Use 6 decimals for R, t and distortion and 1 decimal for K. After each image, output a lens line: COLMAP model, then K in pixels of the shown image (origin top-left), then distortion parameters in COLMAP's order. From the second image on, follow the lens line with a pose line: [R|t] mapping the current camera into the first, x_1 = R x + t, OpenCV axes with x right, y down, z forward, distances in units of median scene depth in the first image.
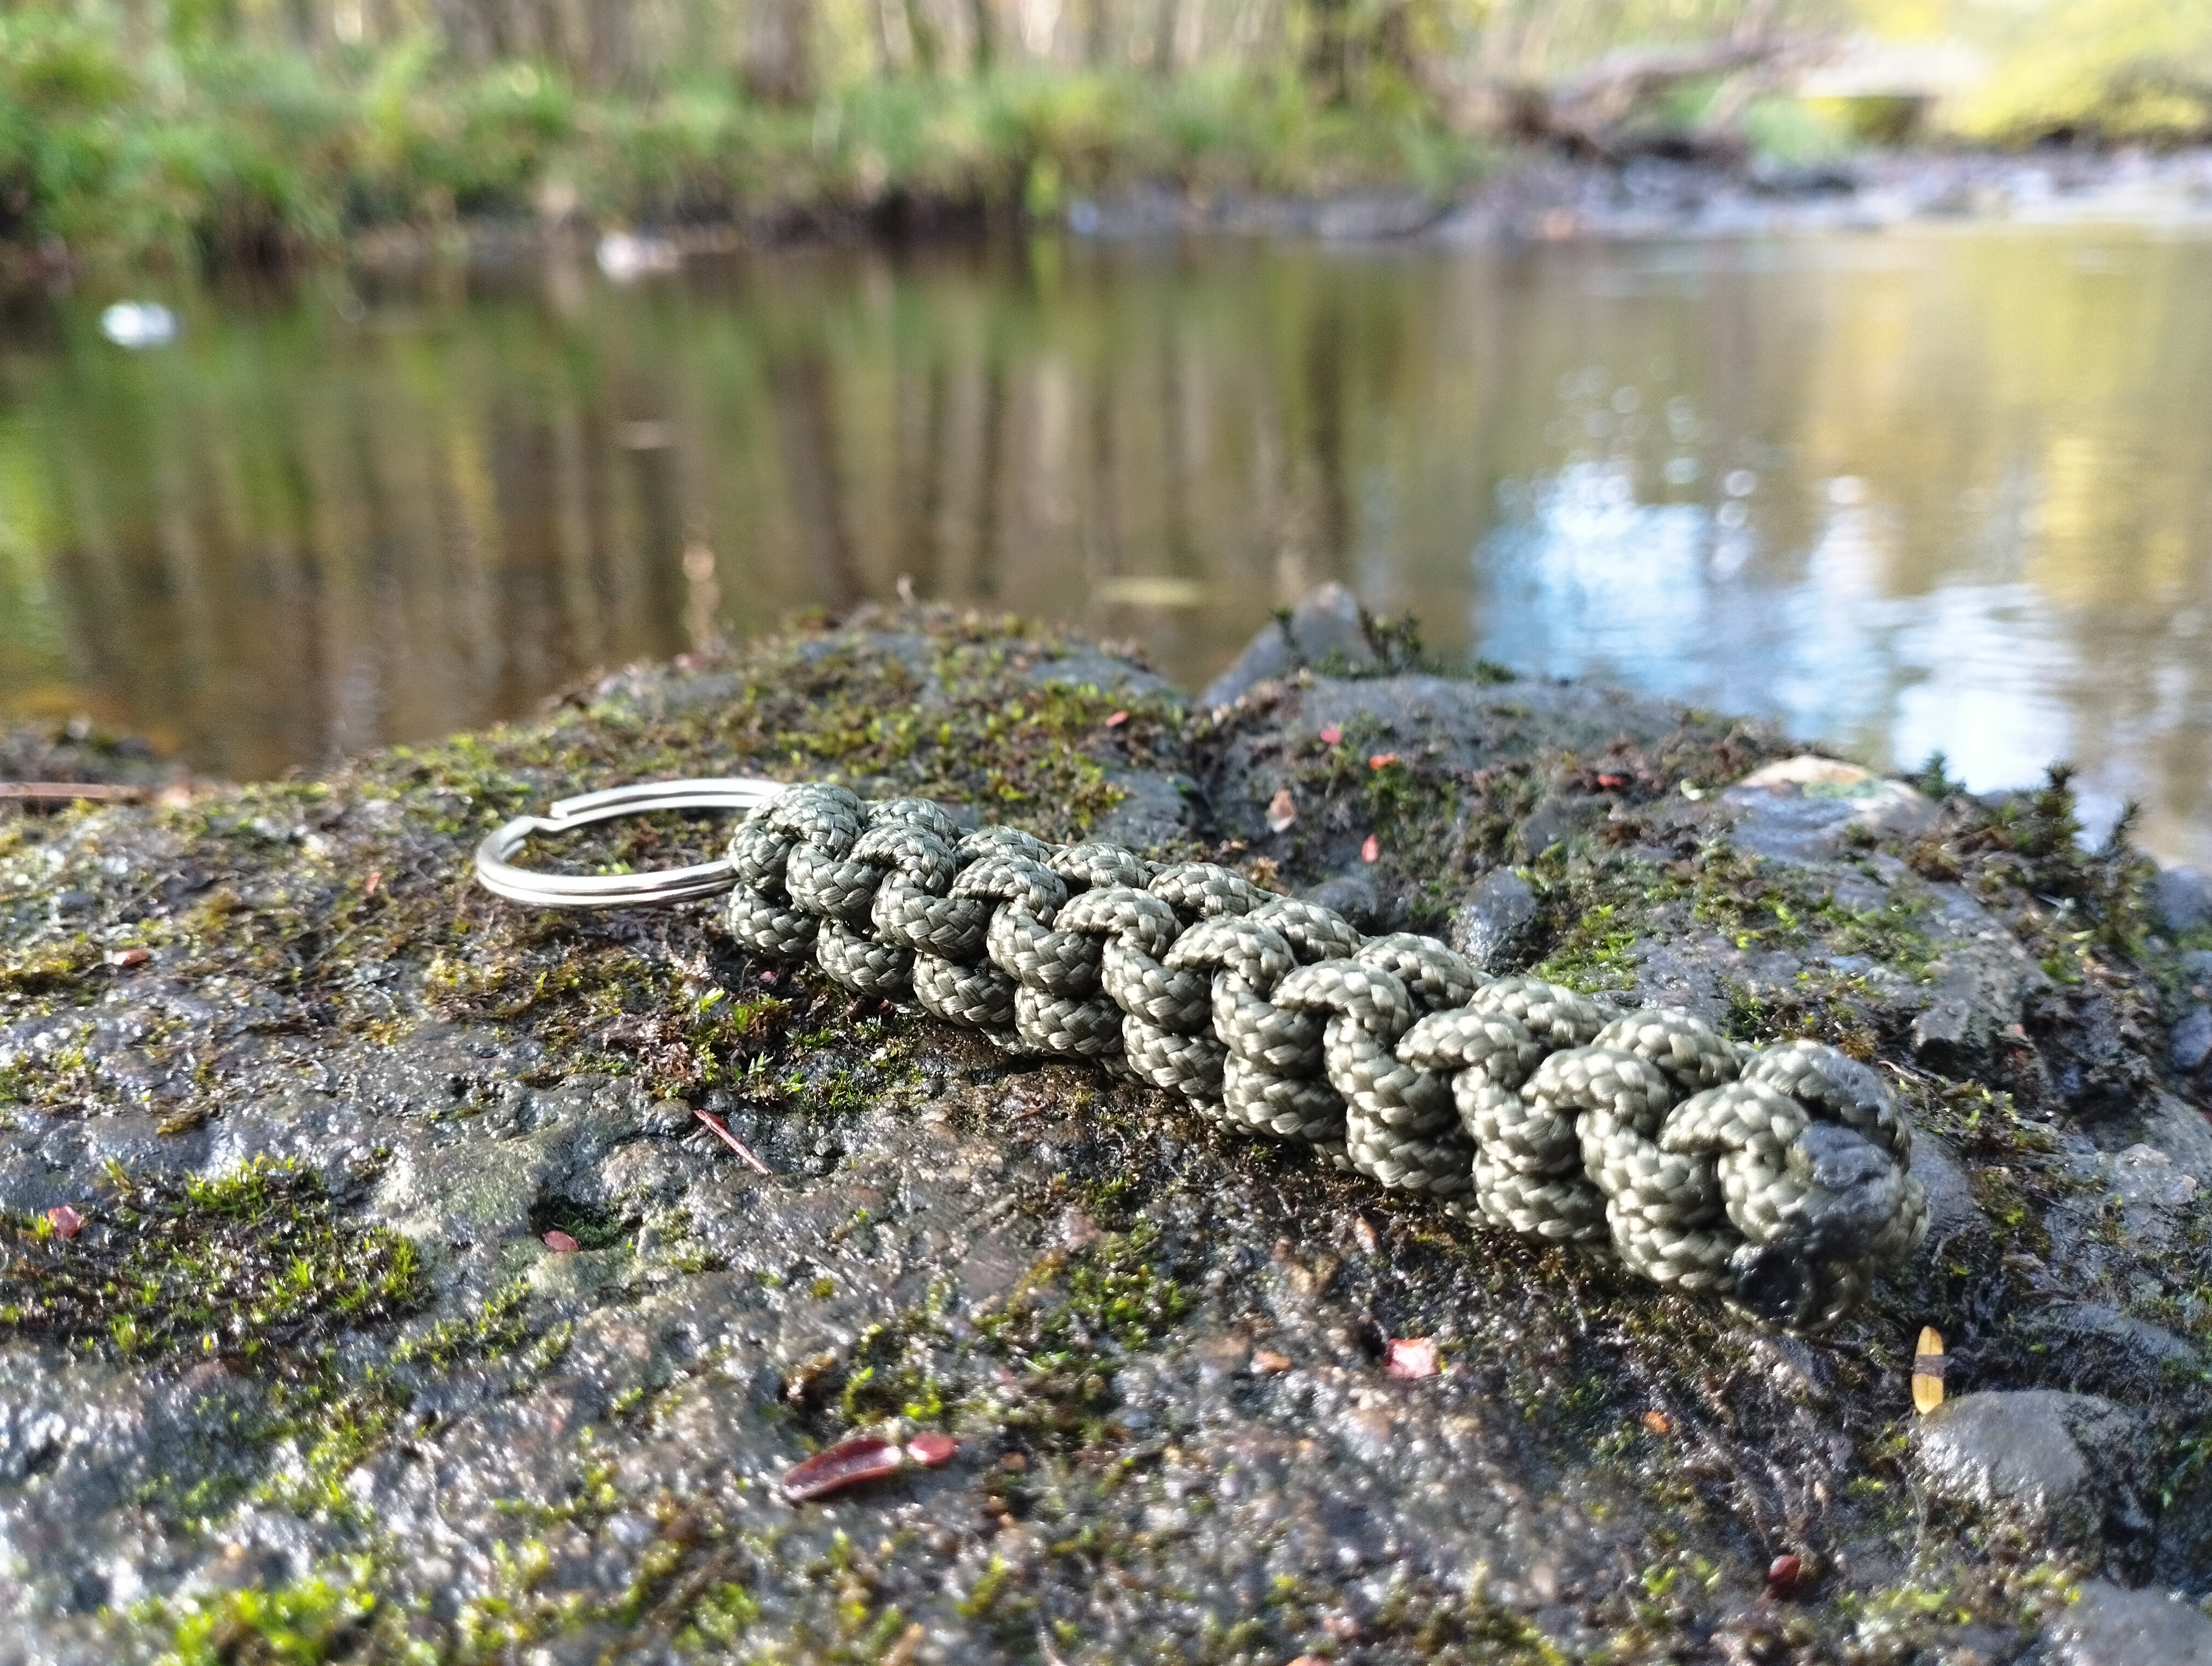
lens RADIAL K [[1789.1, 0, 1075.0], [0, 1789.1, 831.5], [0, 0, 1]] dist [0.083062, -0.147259]
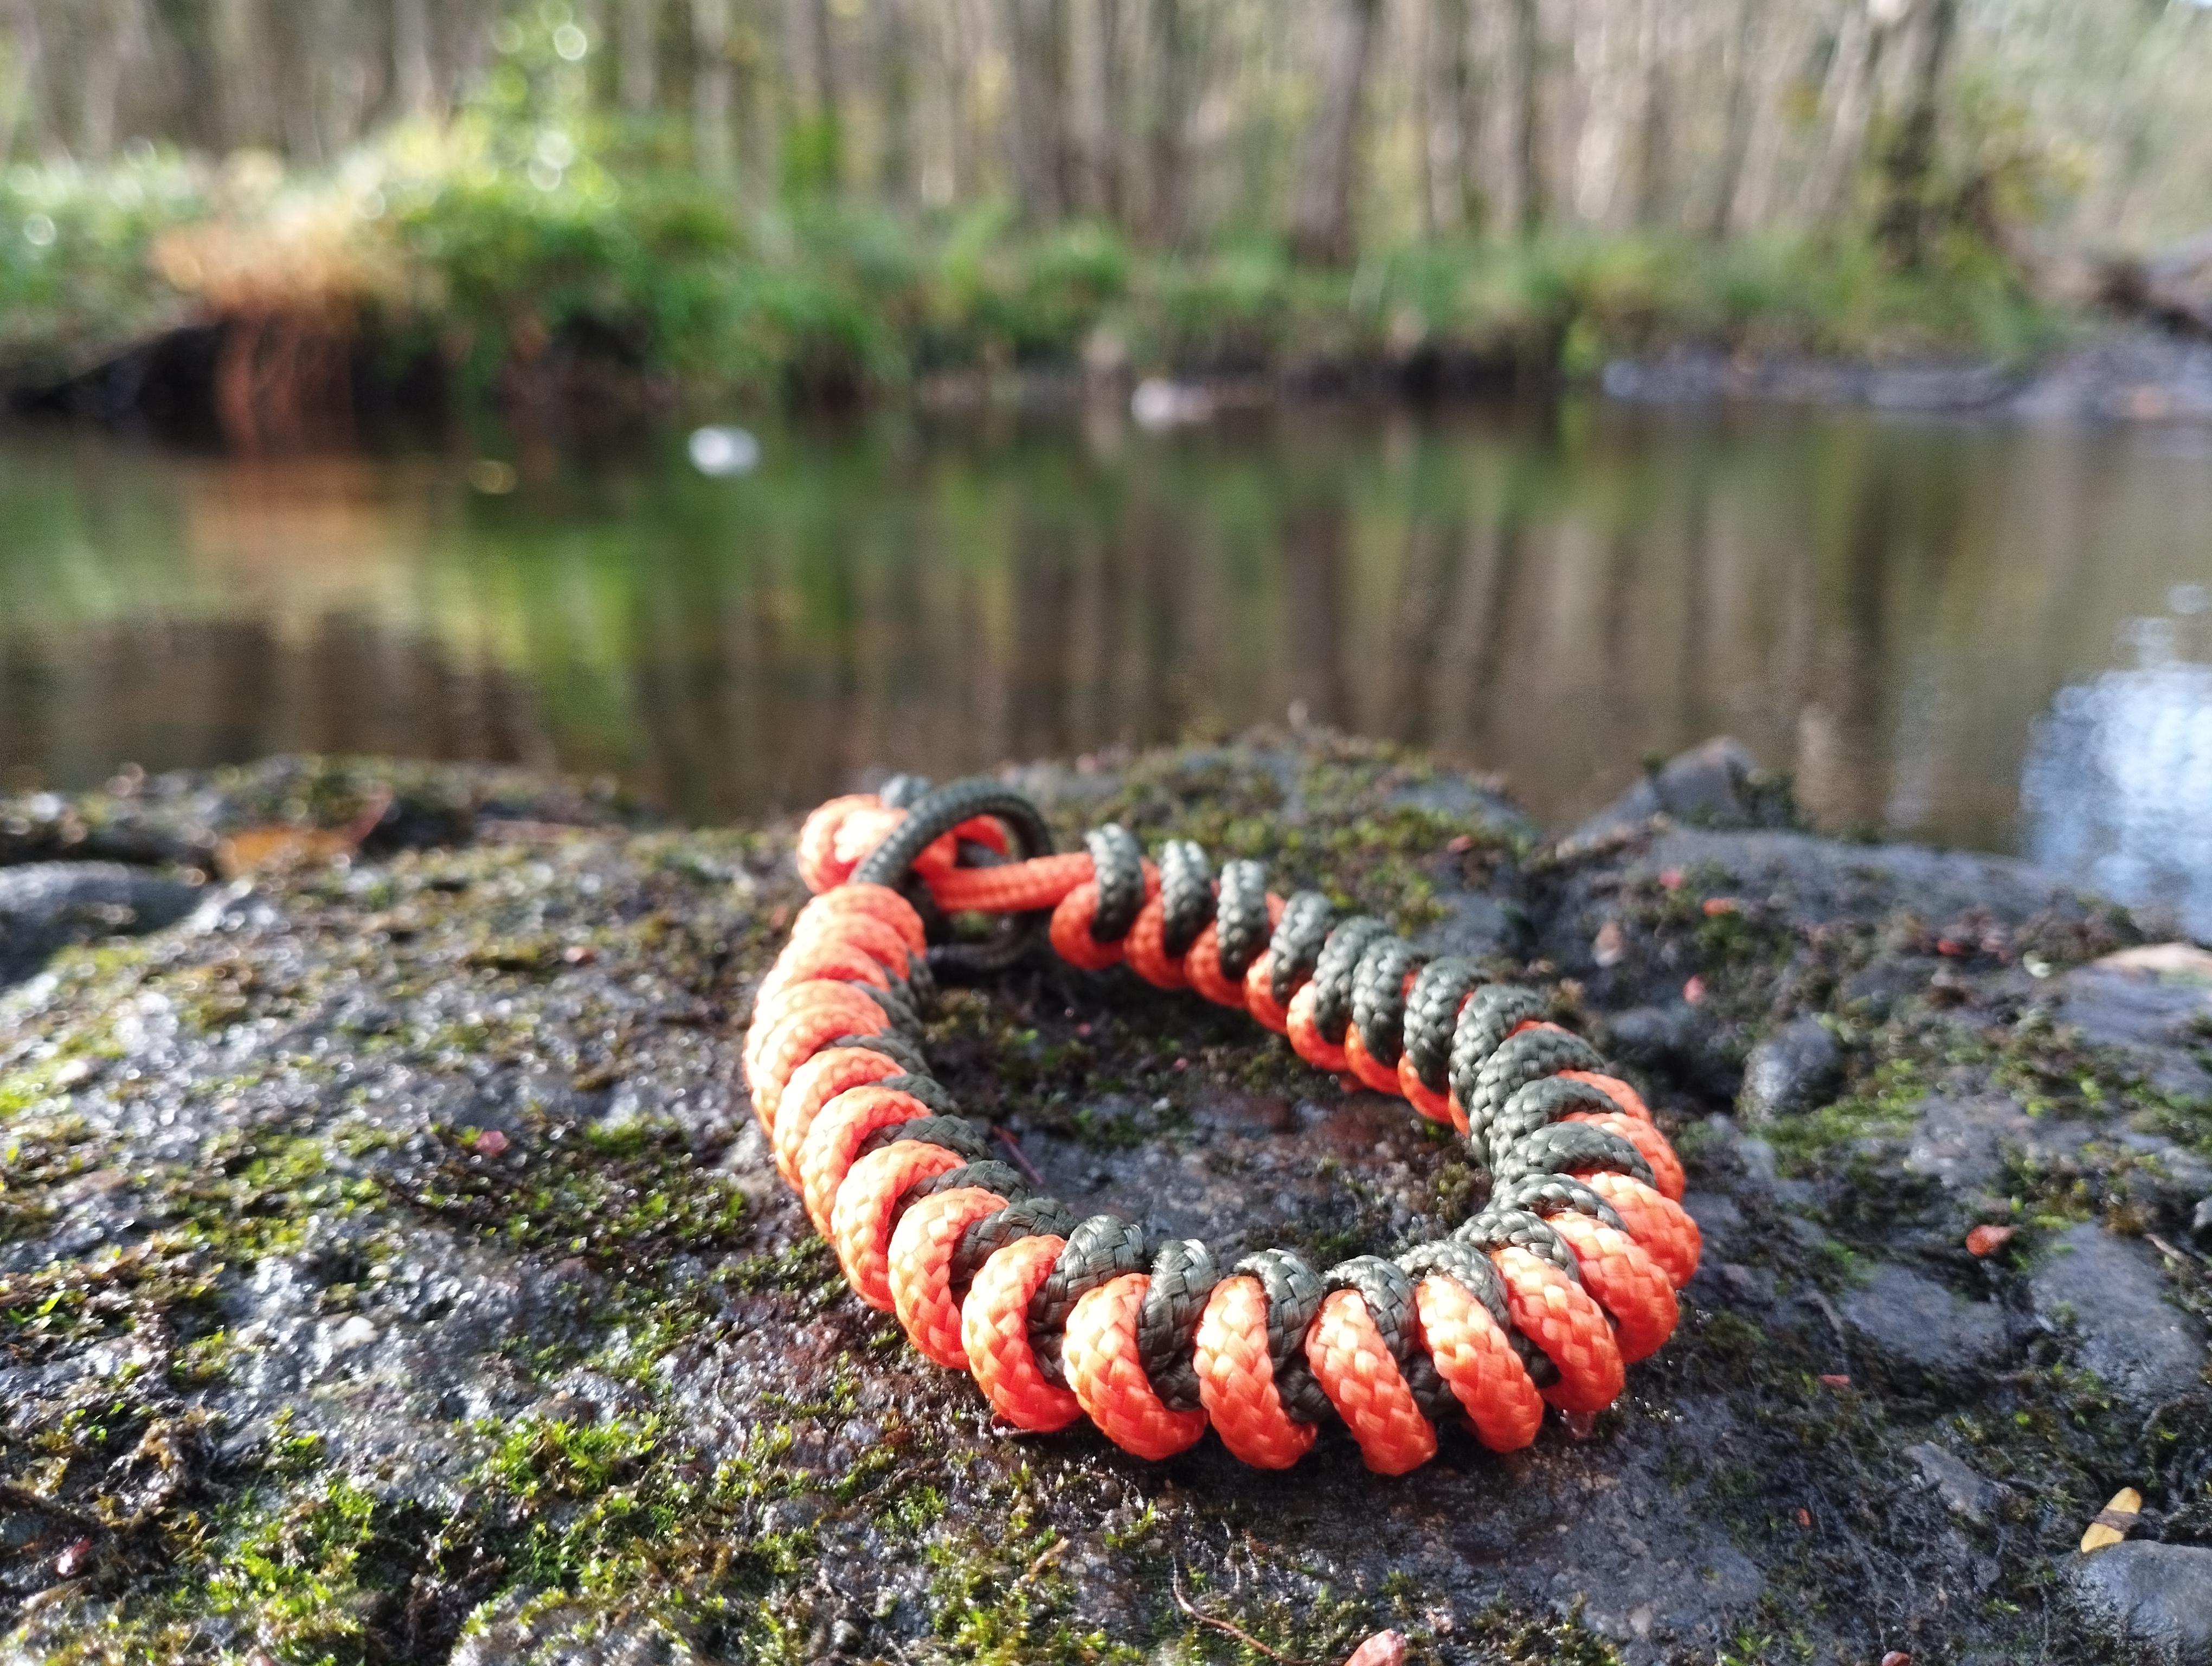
lens RADIAL K [[1822.6, 0, 1130.6], [0, 1822.6, 832.9], [0, 0, 1]] dist [0.081362, -0.159883]
pose [[0.967704, 0.086515, -0.236777, 0.140867], [-0.105714, 0.991958, -0.069602, 0.041375], [0.228852, 0.092385, 0.969068, -0.141678]]
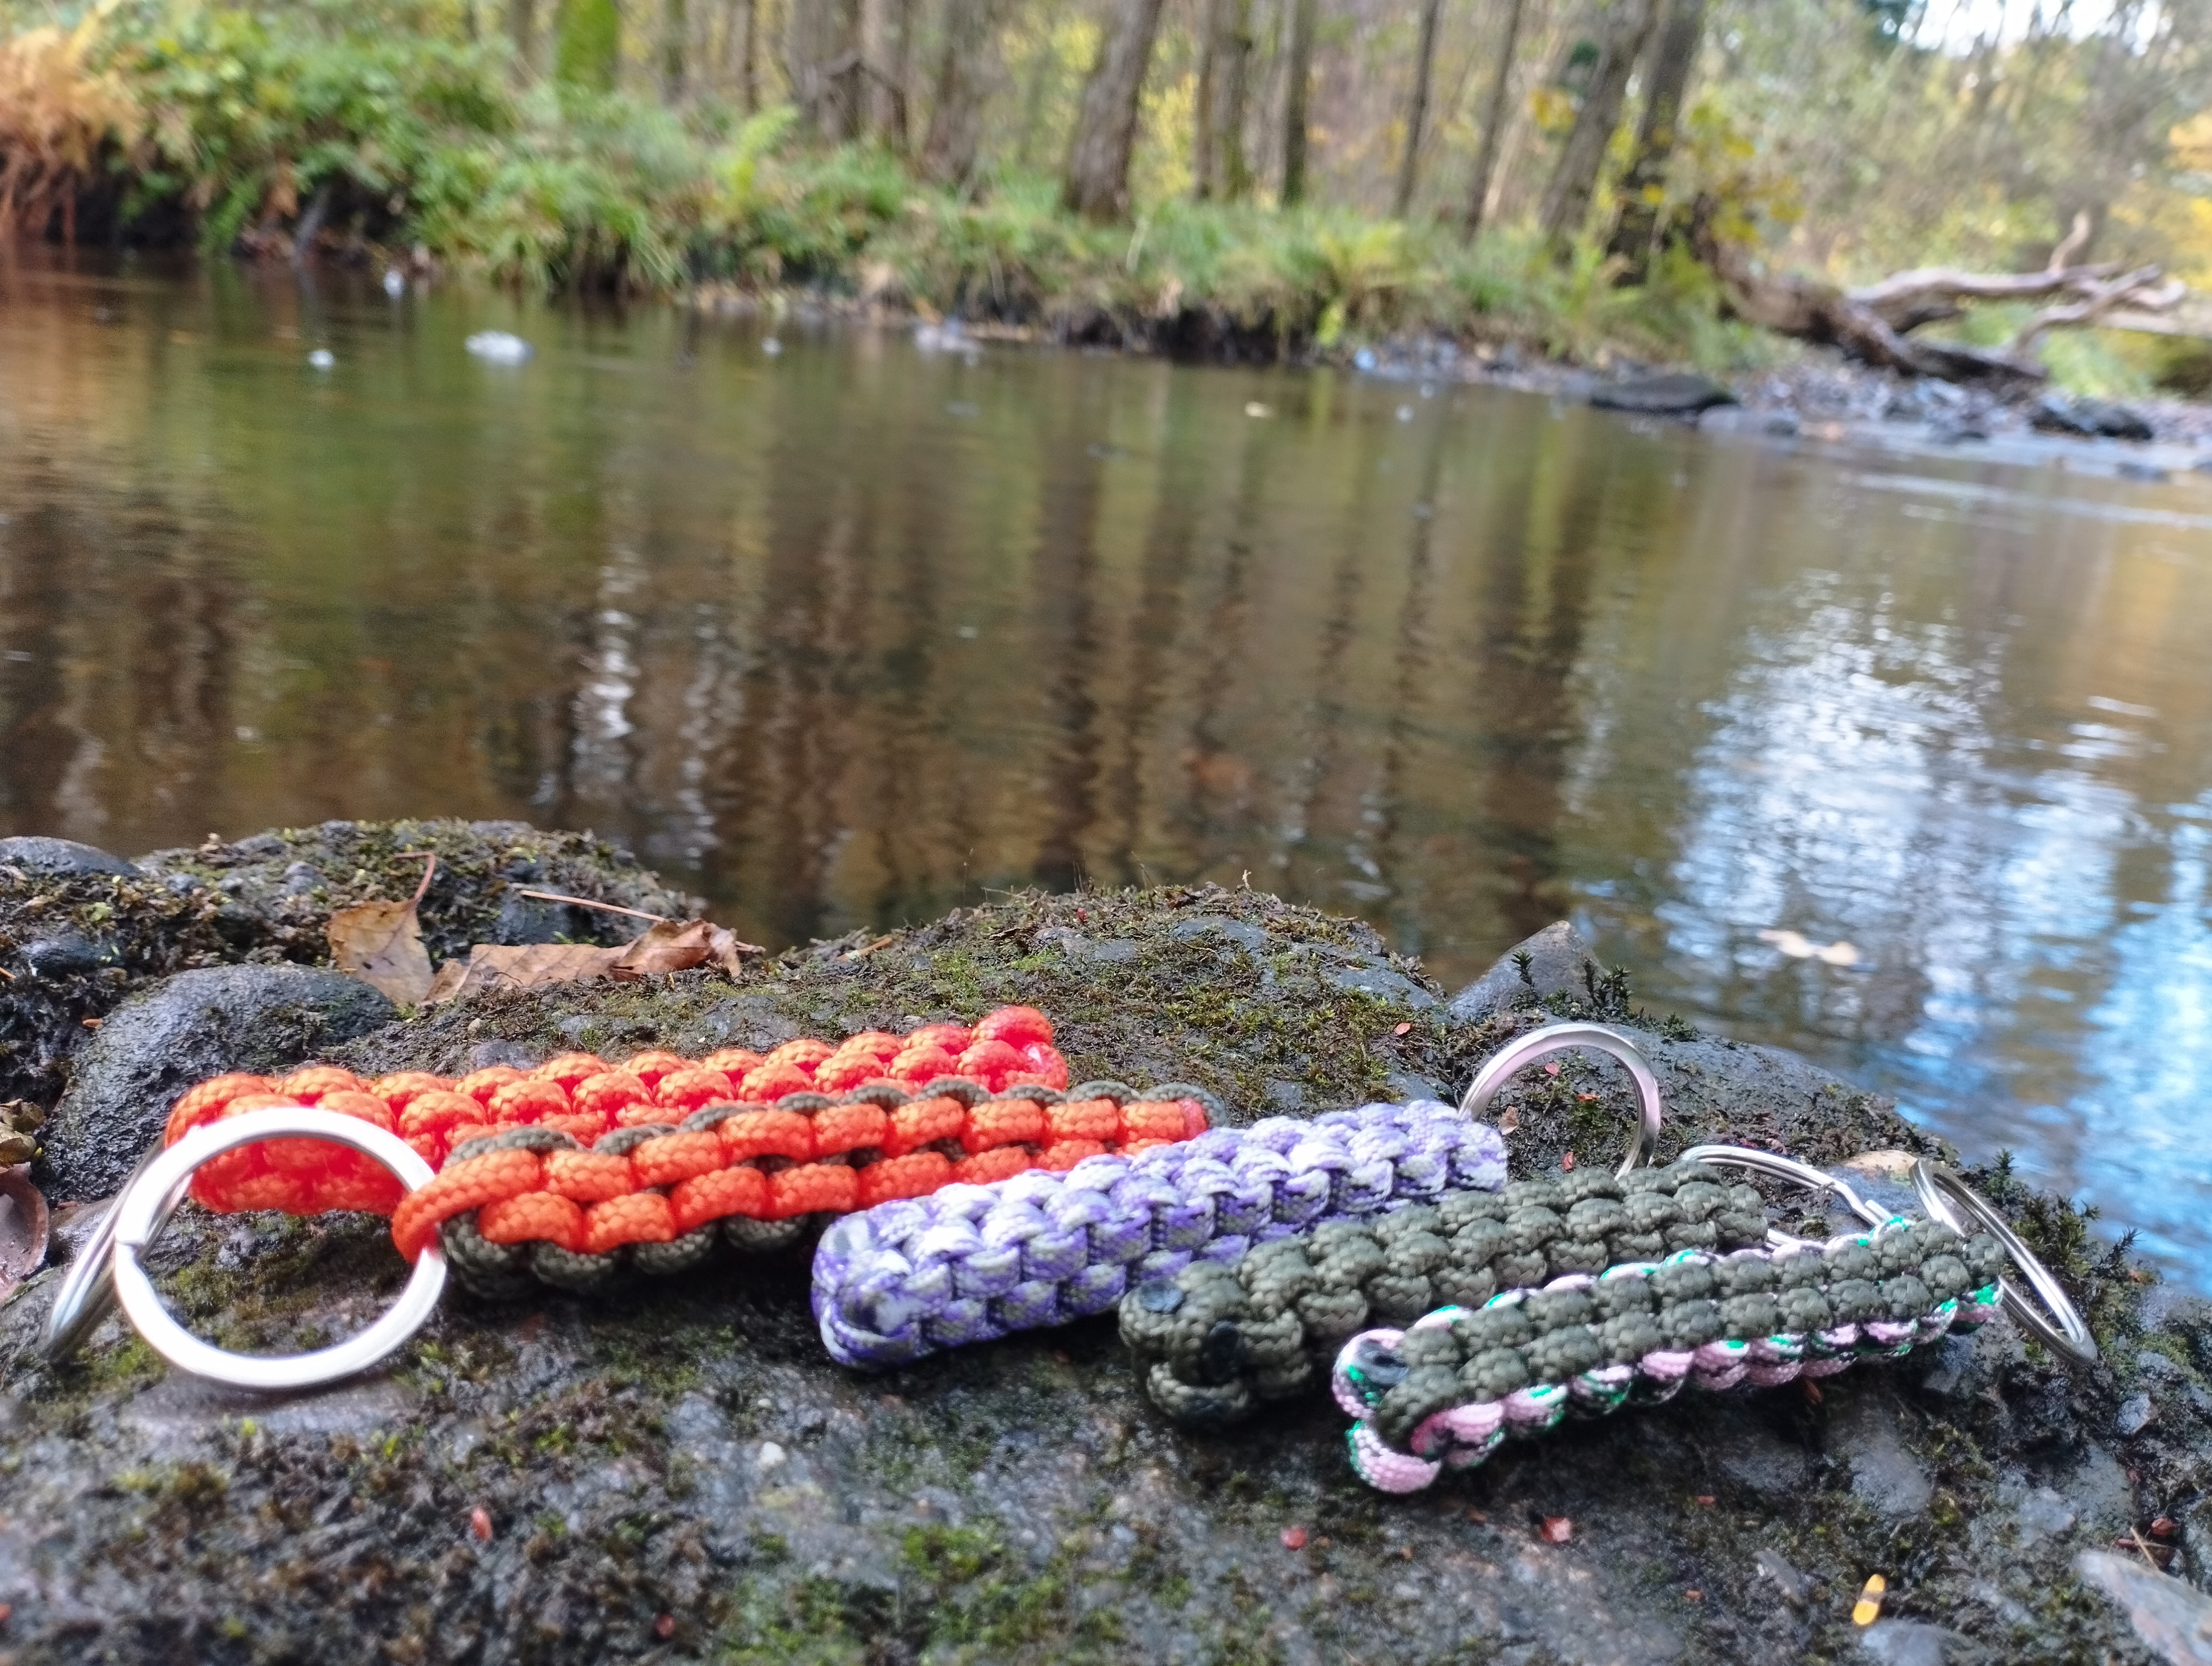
lens RADIAL K [[1795.6, 0, 1078.6], [0, 1795.6, 782.5], [0, 0, 1]] dist [0.062473, -0.097531]
pose [[0.981152, 0.160335, -0.107855, -0.162931], [-0.167662, 0.983852, -0.062643, -0.194852], [0.096069, 0.079546, 0.992191, -0.705790]]
